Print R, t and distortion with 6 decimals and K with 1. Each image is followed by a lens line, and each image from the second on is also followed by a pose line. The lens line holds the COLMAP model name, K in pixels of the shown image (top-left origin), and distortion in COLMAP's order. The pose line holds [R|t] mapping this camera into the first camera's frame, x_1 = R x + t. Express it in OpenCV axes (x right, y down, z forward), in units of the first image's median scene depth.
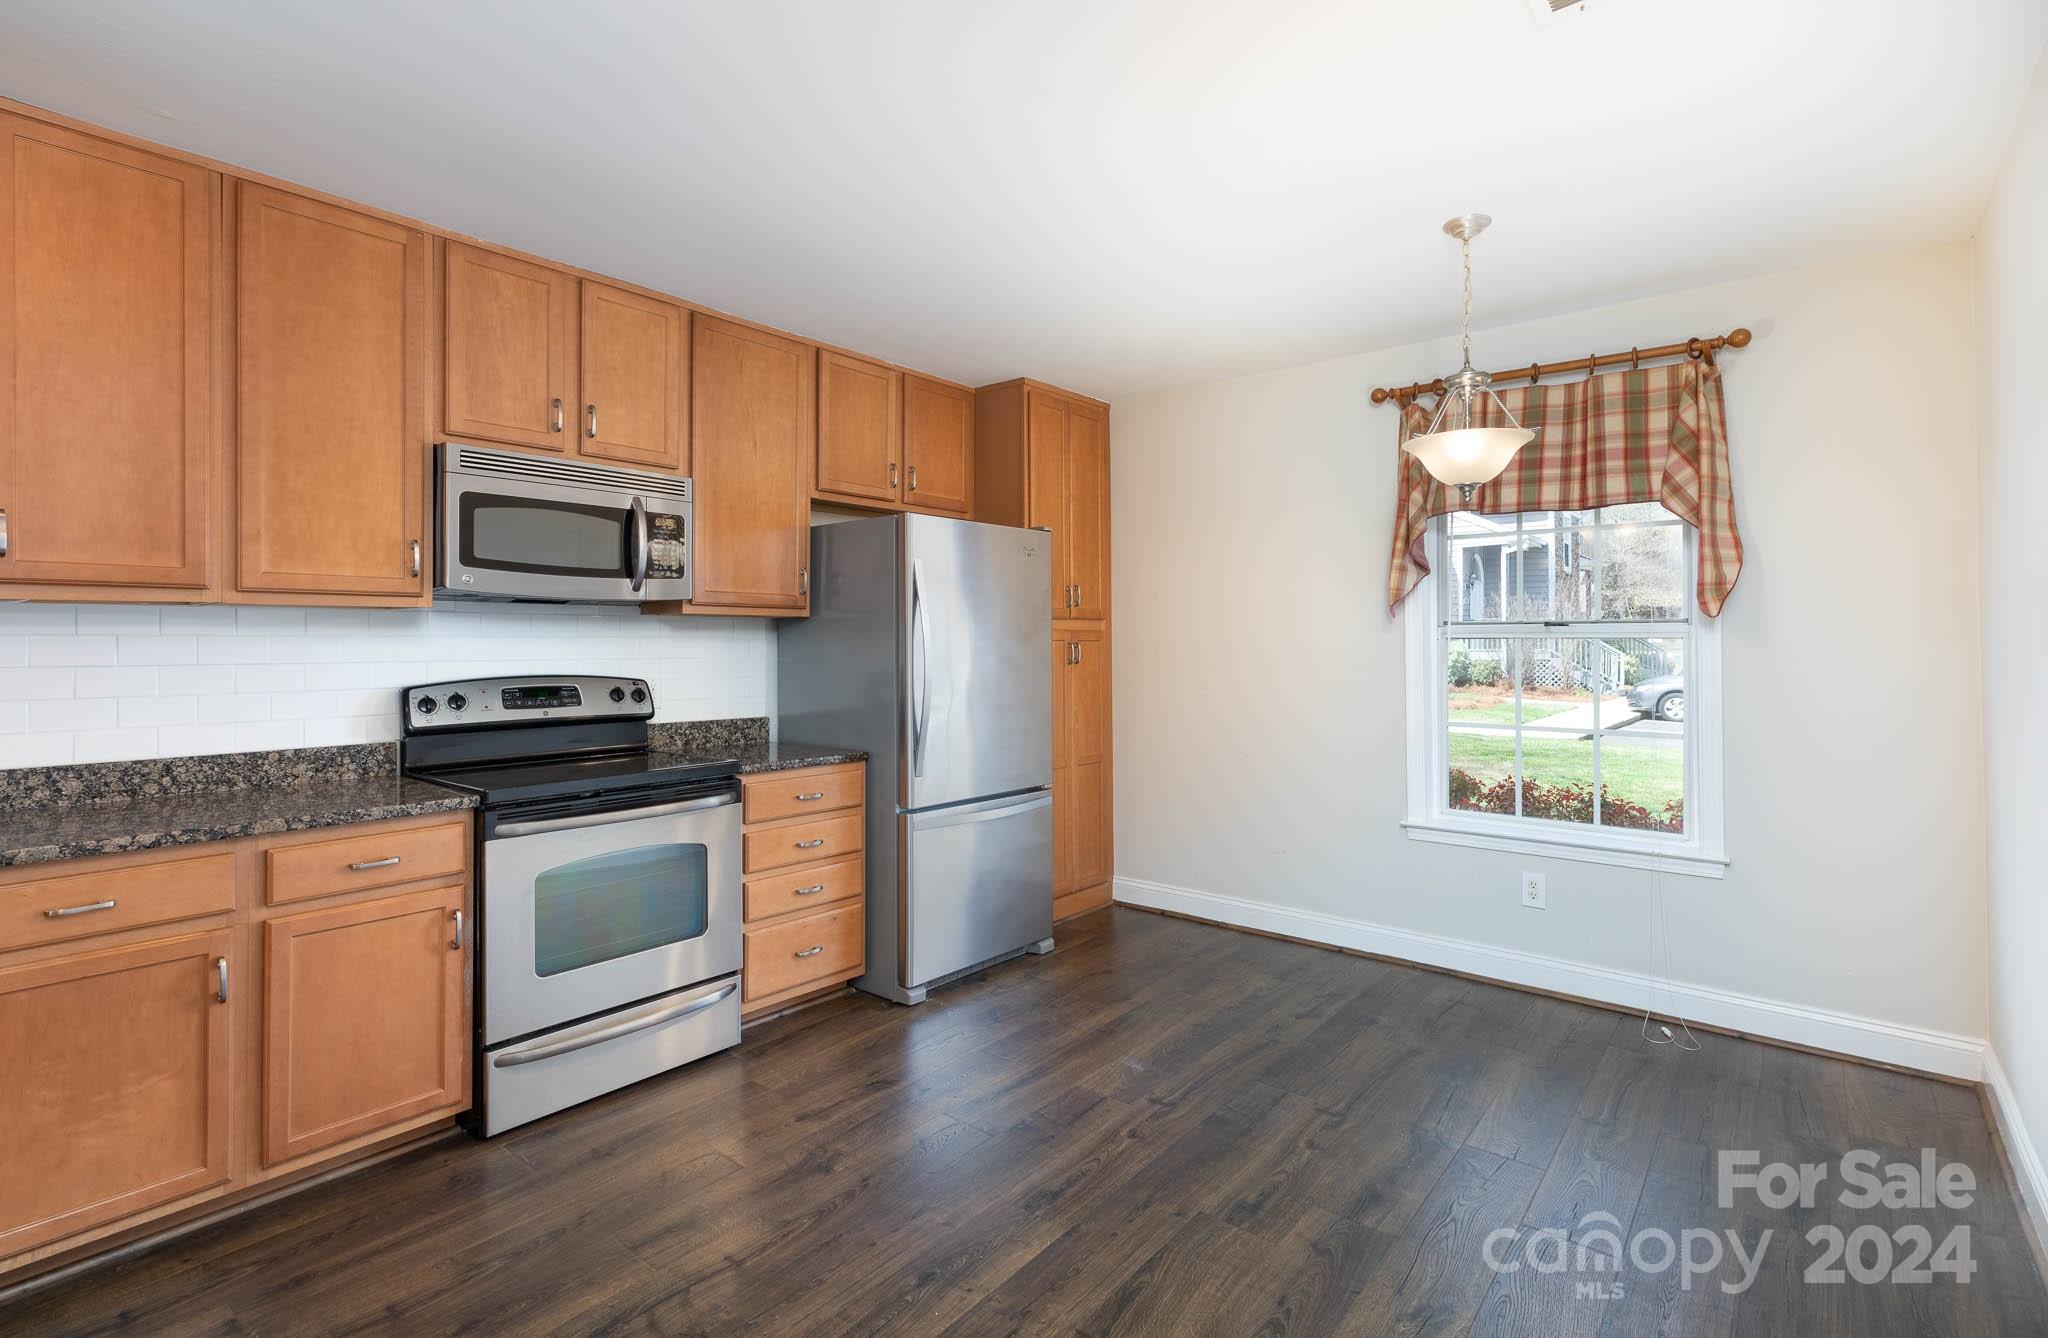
lens RADIAL K [[941.9, 0, 1021.8], [0, 941.9, 624.2], [0, 0, 1]] dist [0.003082, 0.000966]
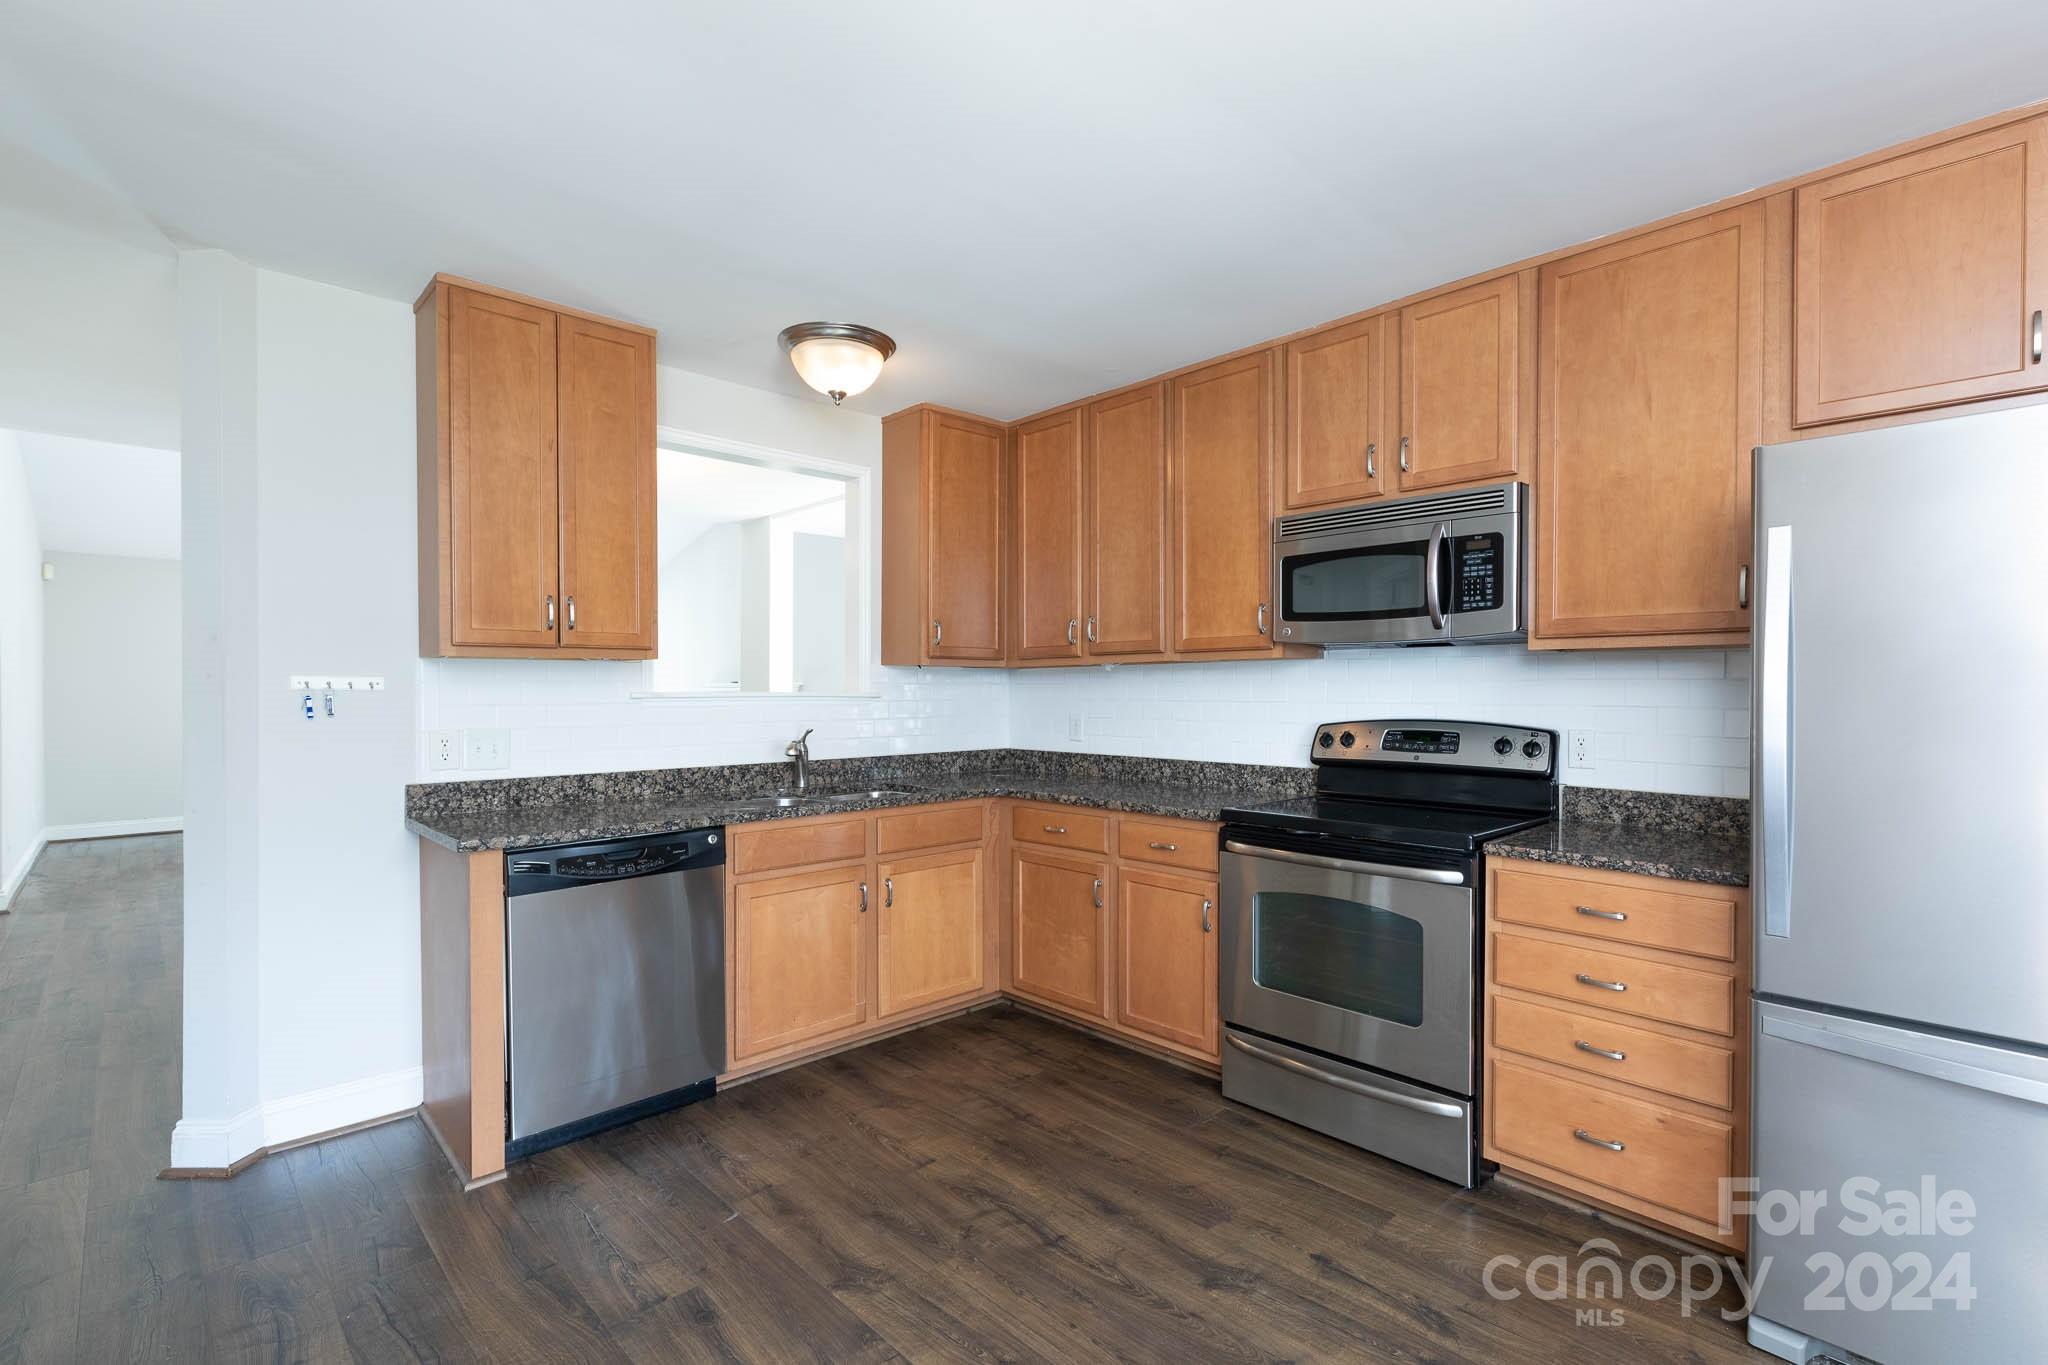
lens RADIAL K [[921.6, 0, 1024.0], [0, 921.6, 682.5], [0, 0, 1]] dist [0.000101, -0.000248]
pose [[-0.105247, -0.003291, -0.994441, 0.549101], [0.022289, 0.999735, -0.005668, 0.012998], [0.994196, -0.022762, -0.105145, 0.760639]]
